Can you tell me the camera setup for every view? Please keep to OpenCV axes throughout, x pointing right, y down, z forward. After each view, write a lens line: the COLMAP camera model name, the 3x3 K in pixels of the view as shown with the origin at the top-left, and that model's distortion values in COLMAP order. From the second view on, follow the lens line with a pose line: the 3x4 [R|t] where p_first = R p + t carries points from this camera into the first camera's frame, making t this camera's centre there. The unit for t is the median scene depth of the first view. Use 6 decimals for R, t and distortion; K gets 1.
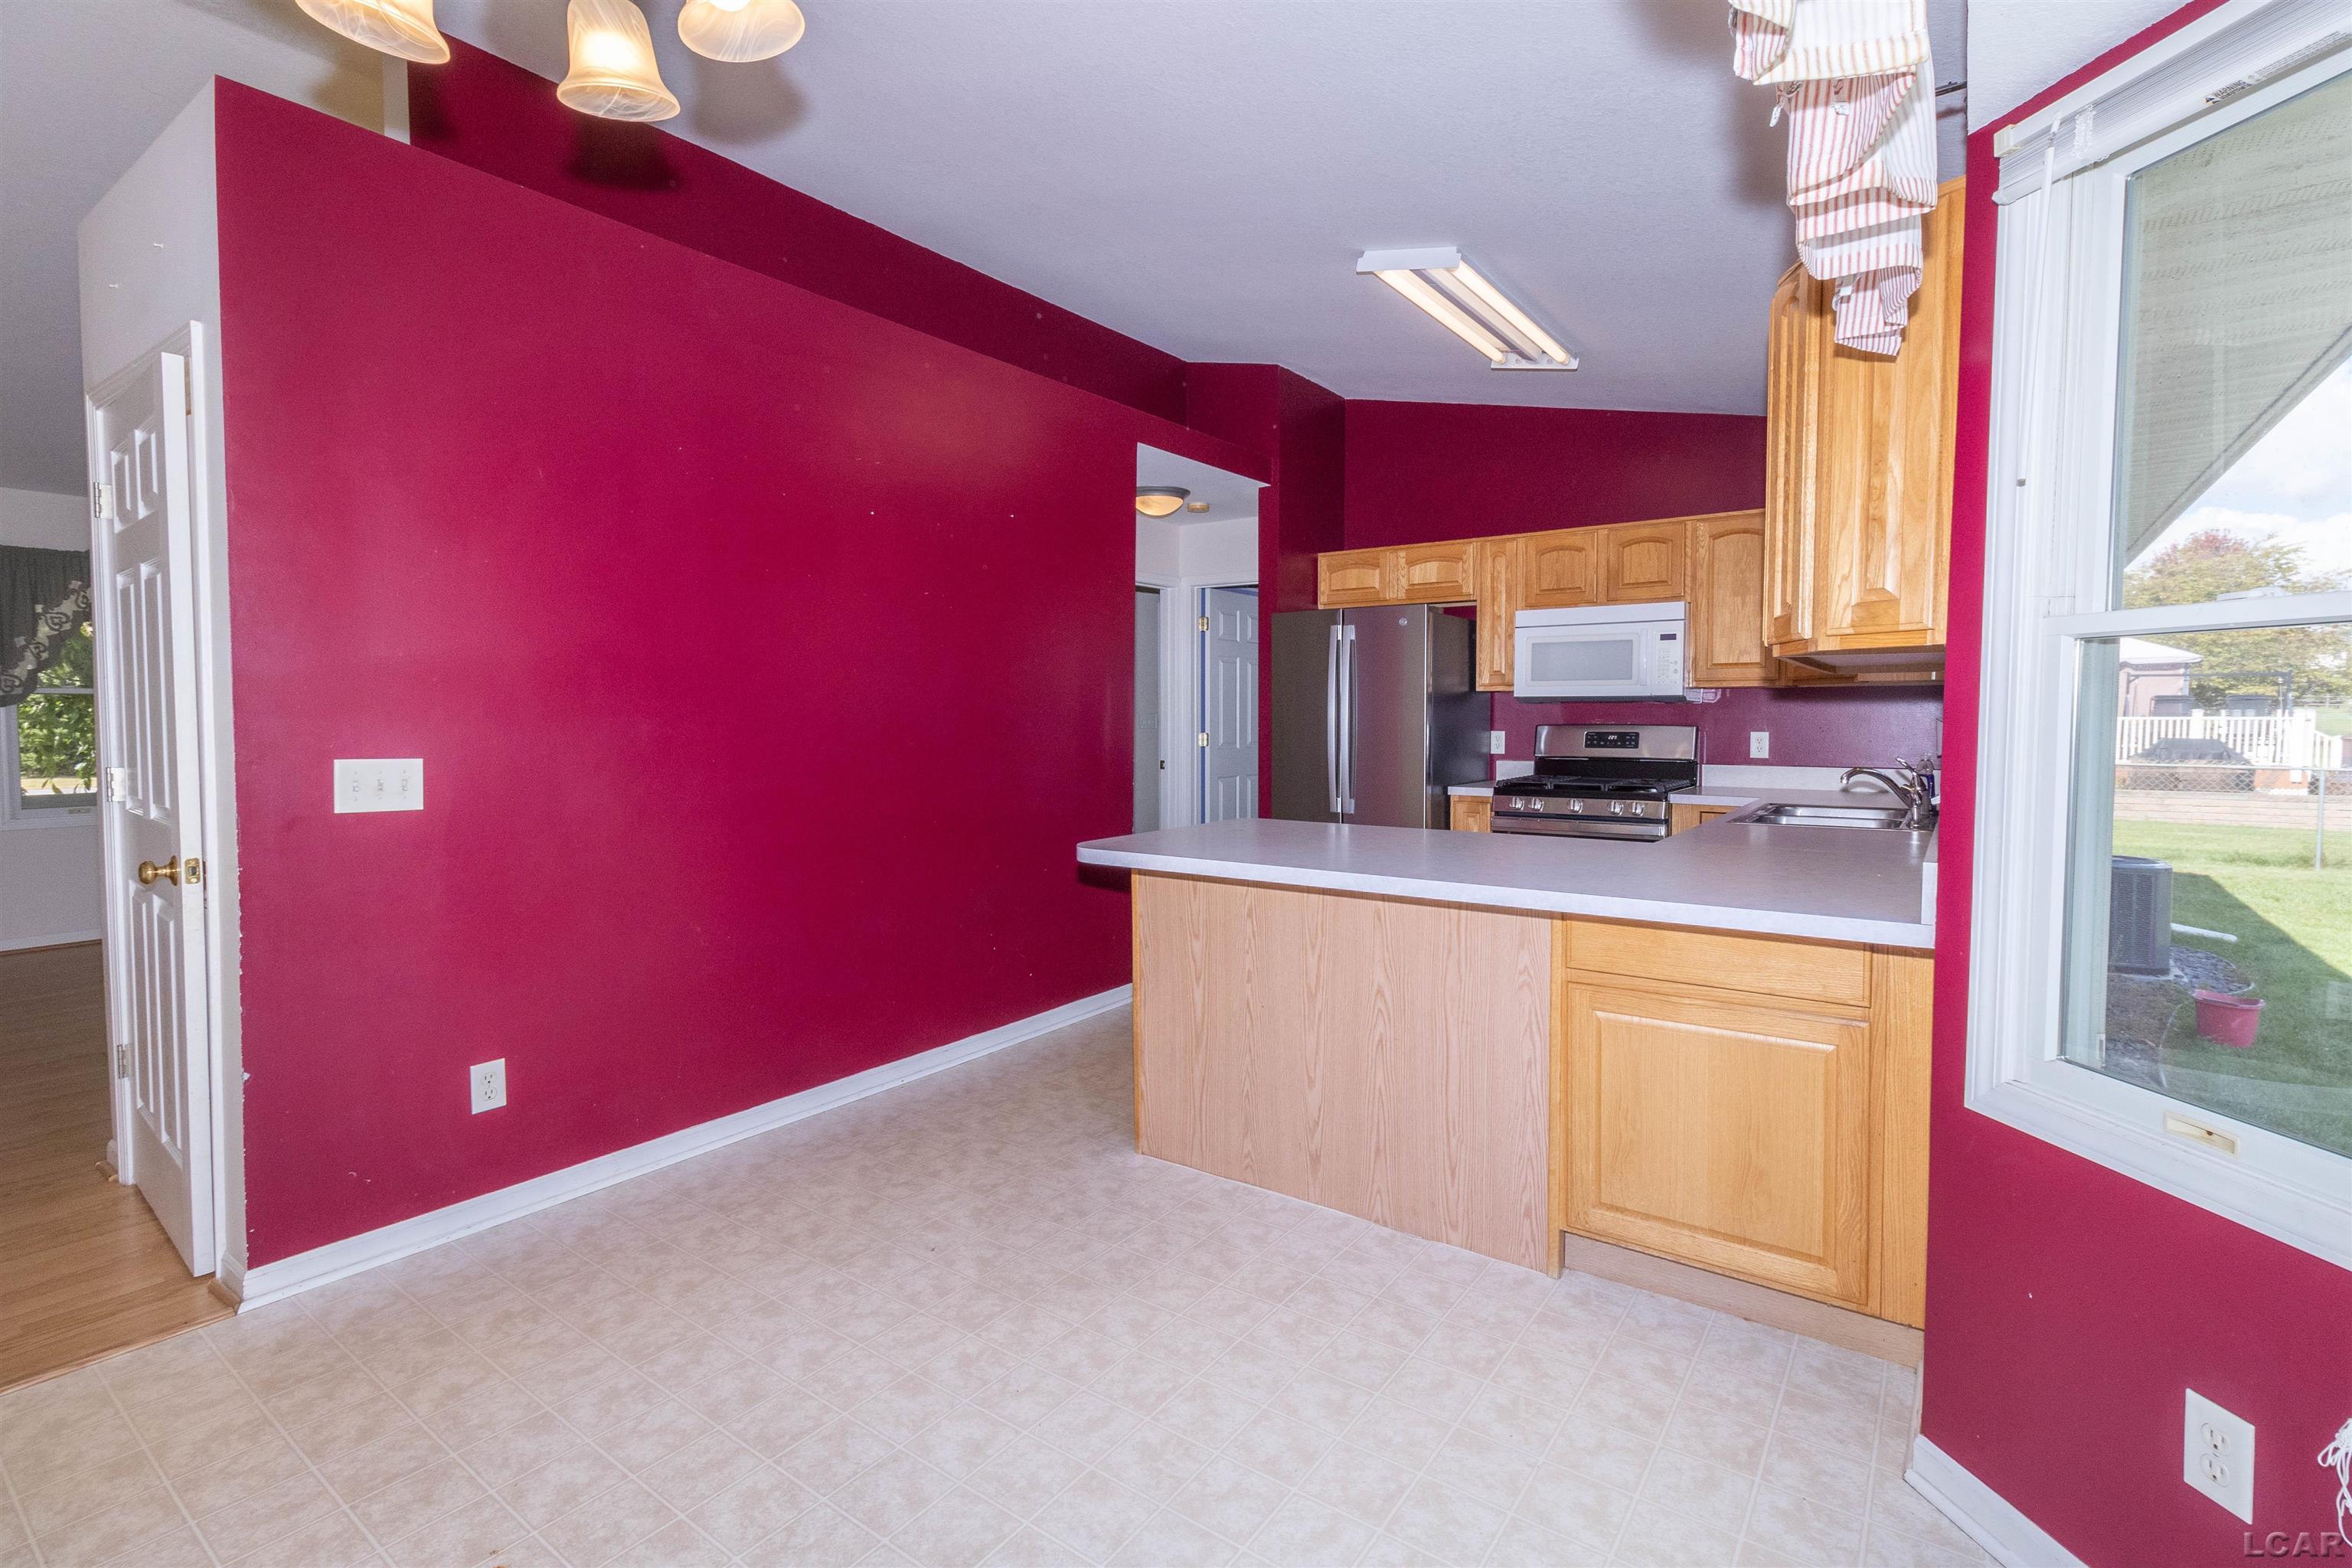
lens RADIAL K [[1086.3, 0, 1174.8], [0, 1086.3, 776.6], [0, 0, 1]] dist [-0.004079, 0.000376]
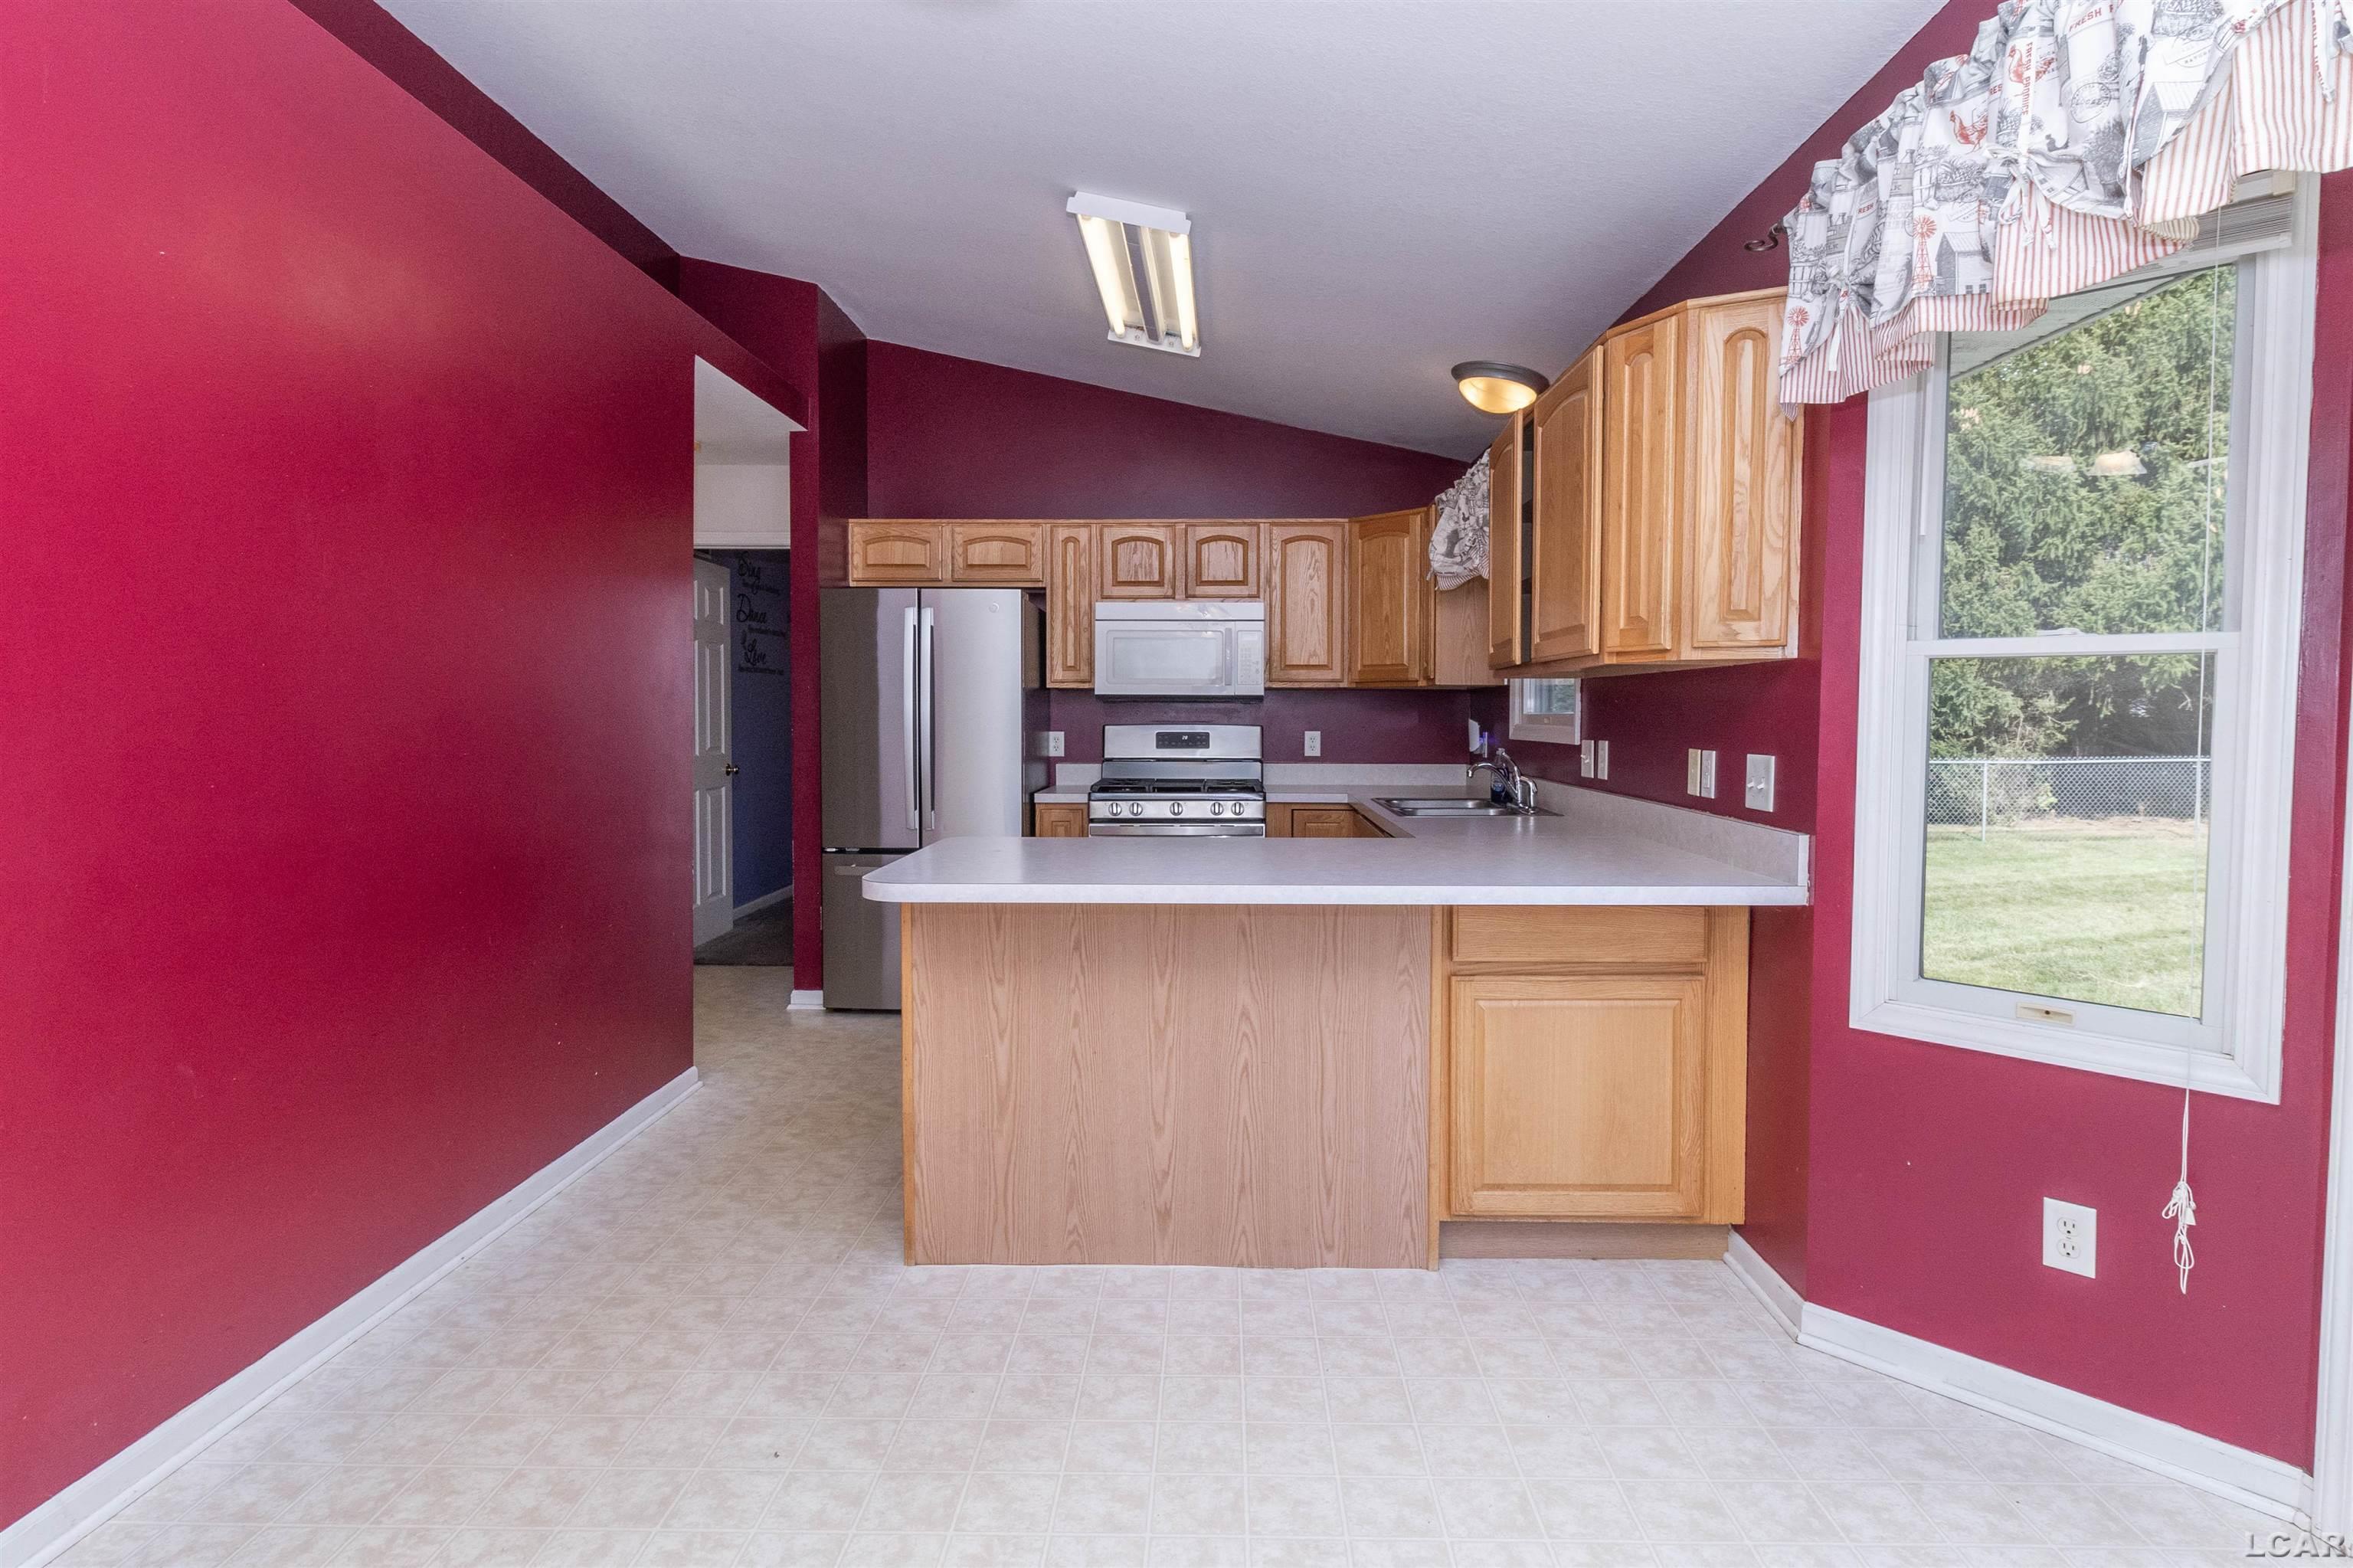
lens RADIAL K [[1249.0, 0, 1184.2], [0, 1249.0, 774.6], [0, 0, 1]] dist [-0.002650, -0.000239]
pose [[0.818892, -0.024421, 0.573429, -0.427171], [0.028822, 0.999584, 0.001409, -0.007745], [-0.573224, 0.015373, 0.819254, 0.147793]]
